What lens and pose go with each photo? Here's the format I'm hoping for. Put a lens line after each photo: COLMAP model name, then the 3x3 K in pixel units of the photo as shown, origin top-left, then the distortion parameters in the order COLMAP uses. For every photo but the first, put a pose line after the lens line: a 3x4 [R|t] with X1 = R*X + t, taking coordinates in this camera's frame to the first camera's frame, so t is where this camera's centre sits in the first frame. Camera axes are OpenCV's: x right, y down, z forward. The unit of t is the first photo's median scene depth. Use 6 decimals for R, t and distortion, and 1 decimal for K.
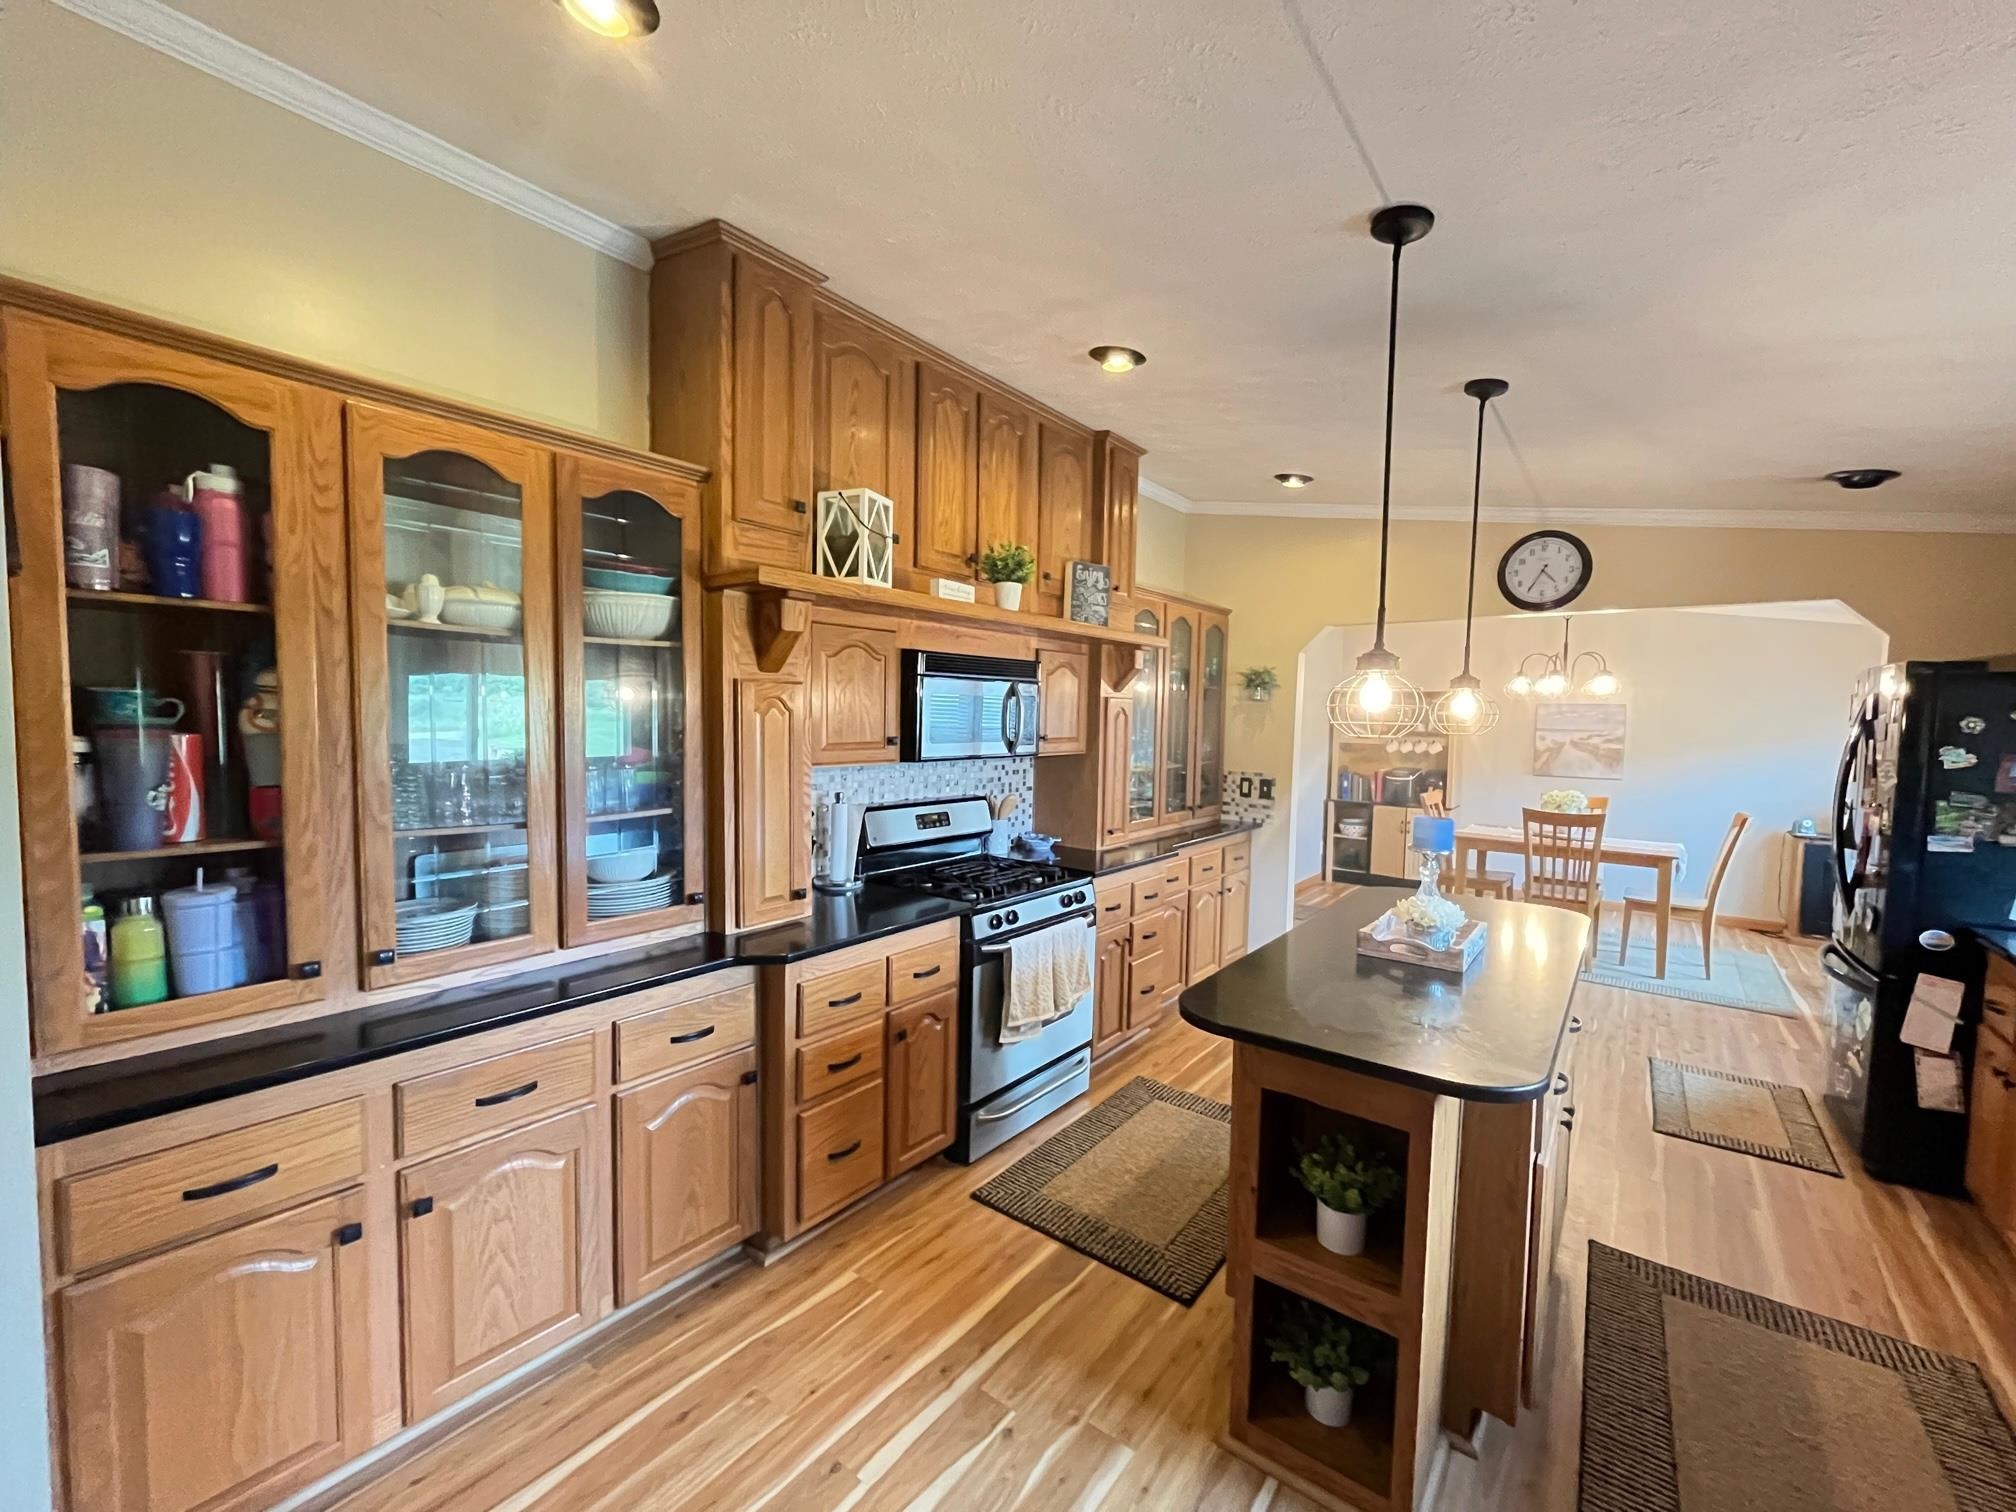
lens RADIAL K [[820.1, 0, 1009.3], [0, 820.1, 759.0], [0, 0, 1]] dist [-0.006370, 0.001211]
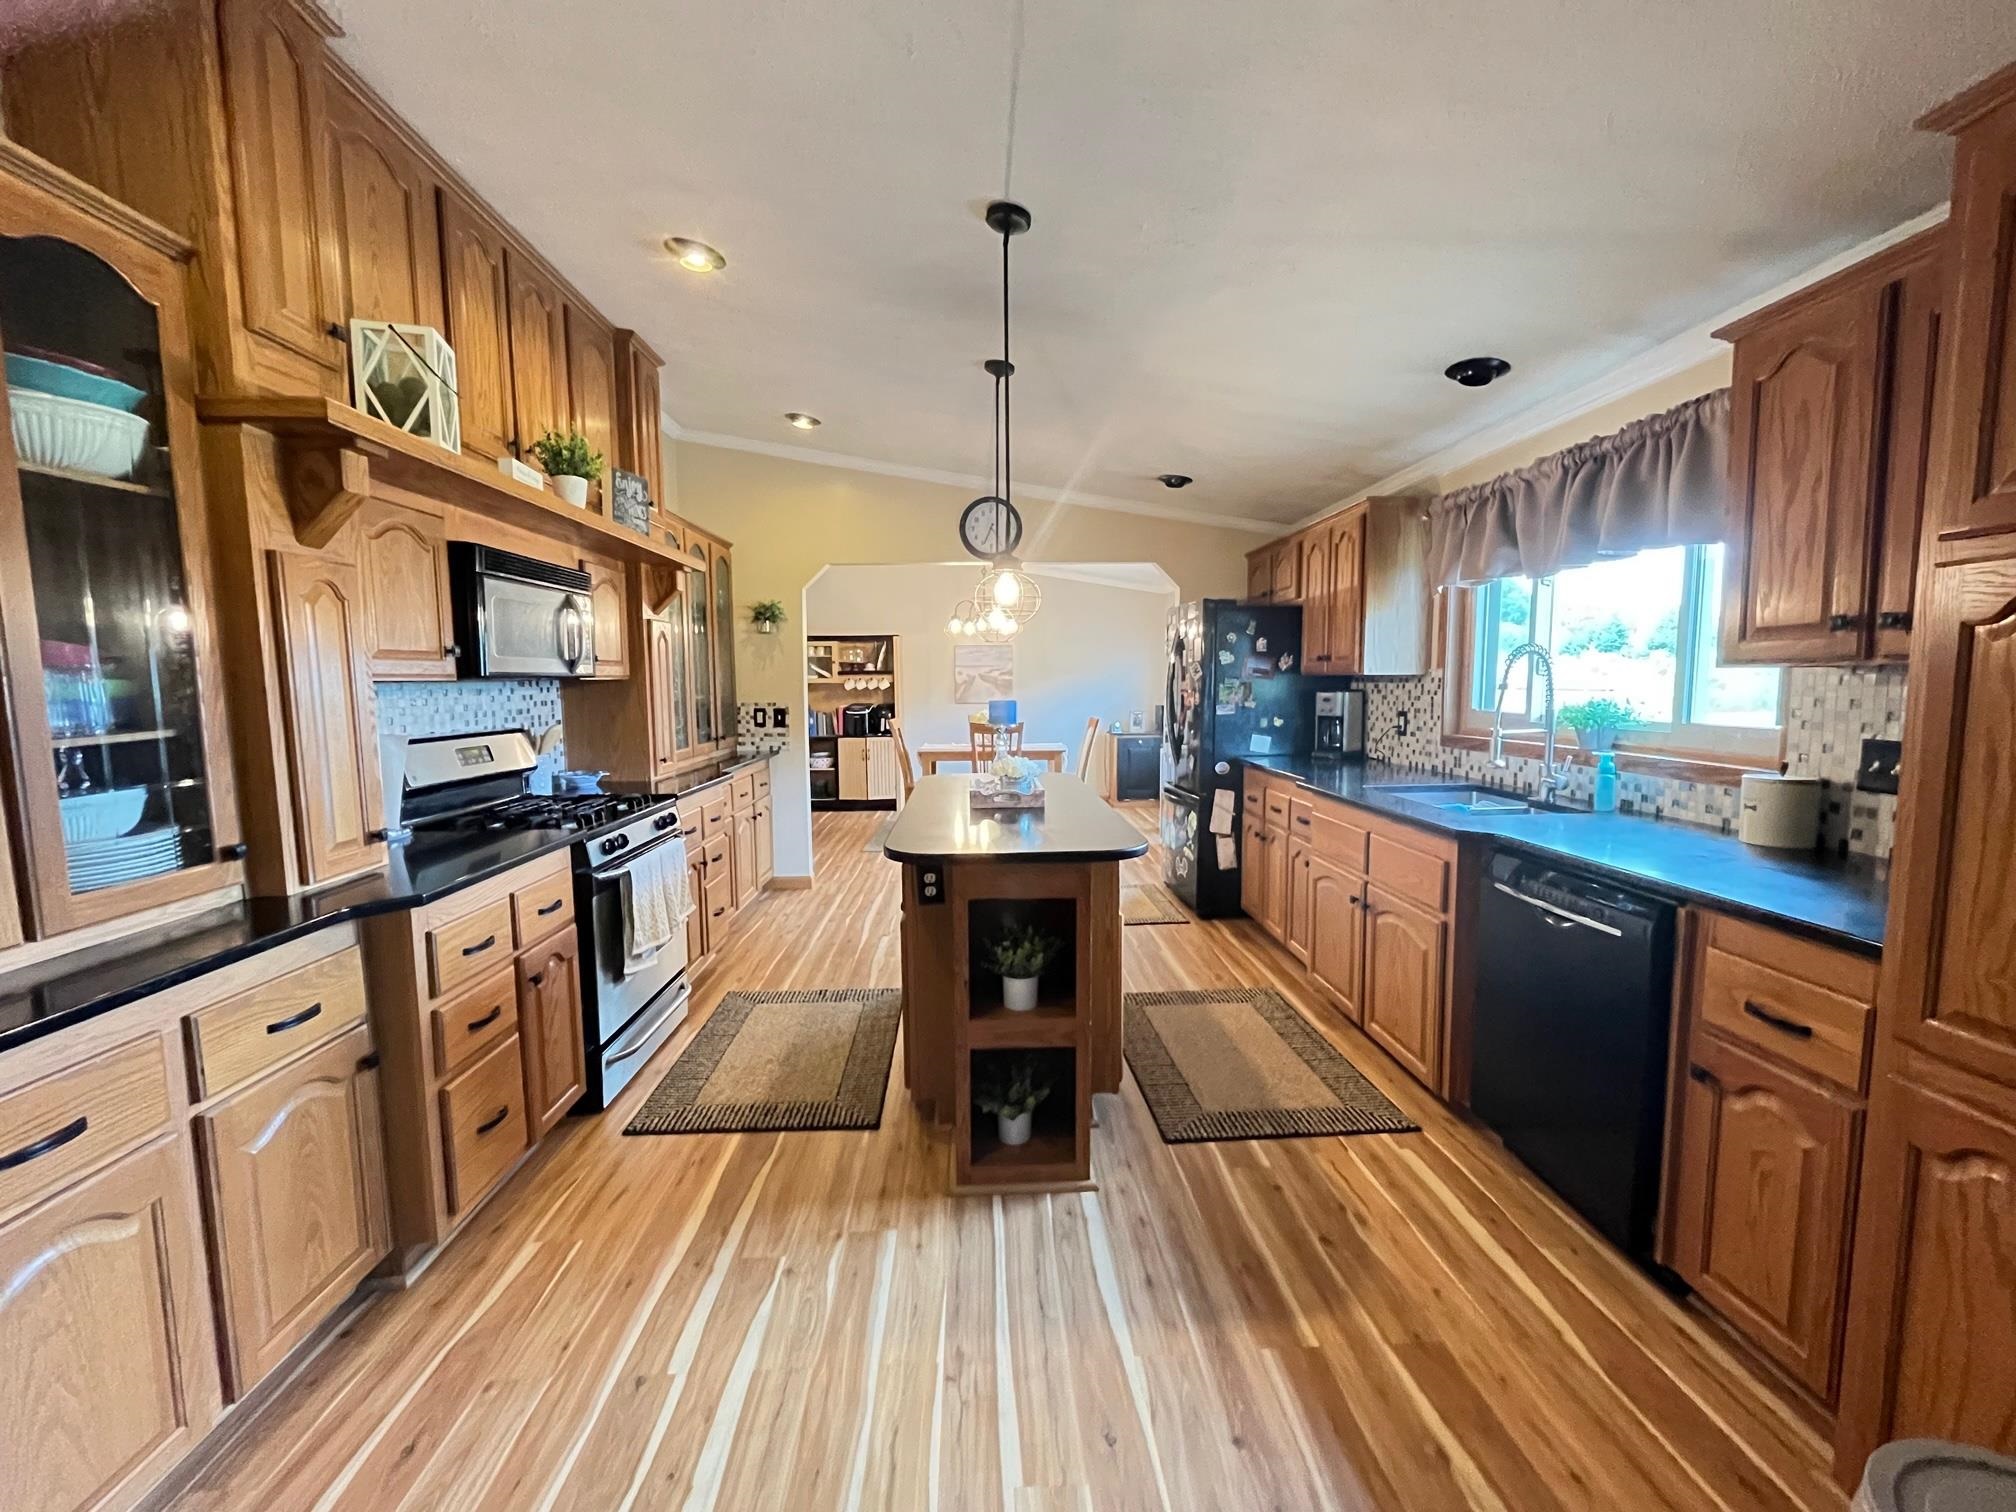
lens RADIAL K [[820.1, 0, 1009.5], [0, 820.1, 758.4], [0, 0, 1]] dist [-0.006370, 0.001211]
pose [[0.760487, -0.086634, 0.643548, -0.294710], [0.057897, 0.996159, 0.065685, 0.074080], [-0.646766, -0.012693, 0.762582, 0.005401]]
